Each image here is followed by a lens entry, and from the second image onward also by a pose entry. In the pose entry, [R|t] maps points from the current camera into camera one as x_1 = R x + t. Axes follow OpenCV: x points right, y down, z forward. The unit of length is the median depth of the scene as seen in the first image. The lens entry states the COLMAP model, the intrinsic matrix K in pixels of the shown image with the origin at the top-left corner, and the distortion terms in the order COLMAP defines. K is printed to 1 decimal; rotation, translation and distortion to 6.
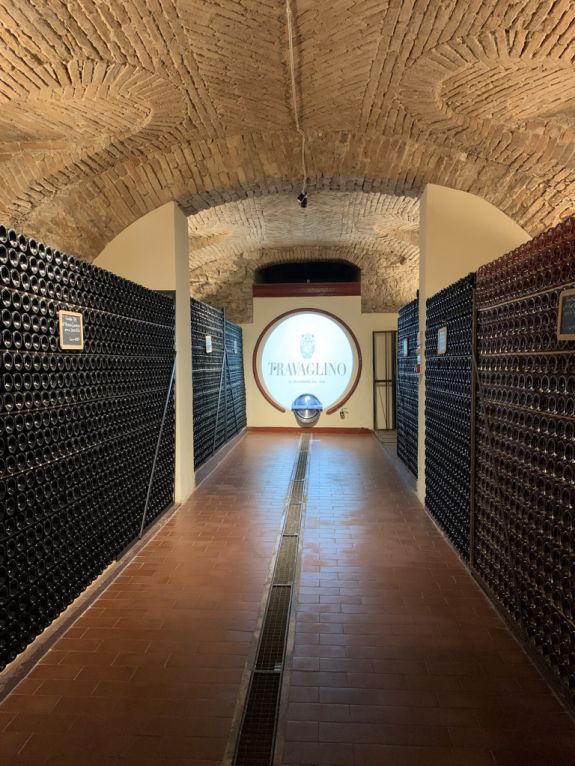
lens RADIAL K [[576.5, 0, 287.5], [0, 576.5, 383.0], [0, 0, 1]] dist [0.003433, 0.003247]
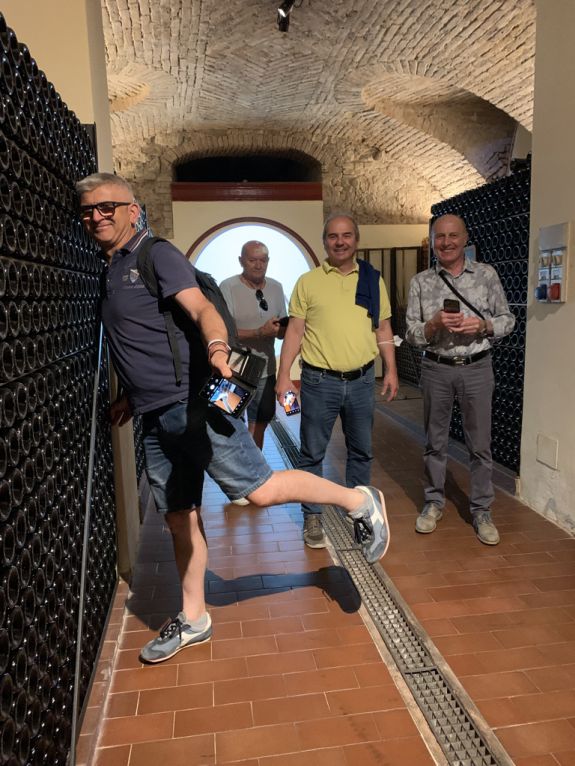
lens RADIAL K [[576.5, 0, 287.5], [0, 576.5, 383.0], [0, 0, 1]] dist [0.003433, 0.003247]
pose [[0.979295, -0.038904, 0.198667, -0.073637], [0.016651, 0.993515, 0.112477, -0.001925], [-0.201754, -0.106840, 0.973591, 0.257858]]
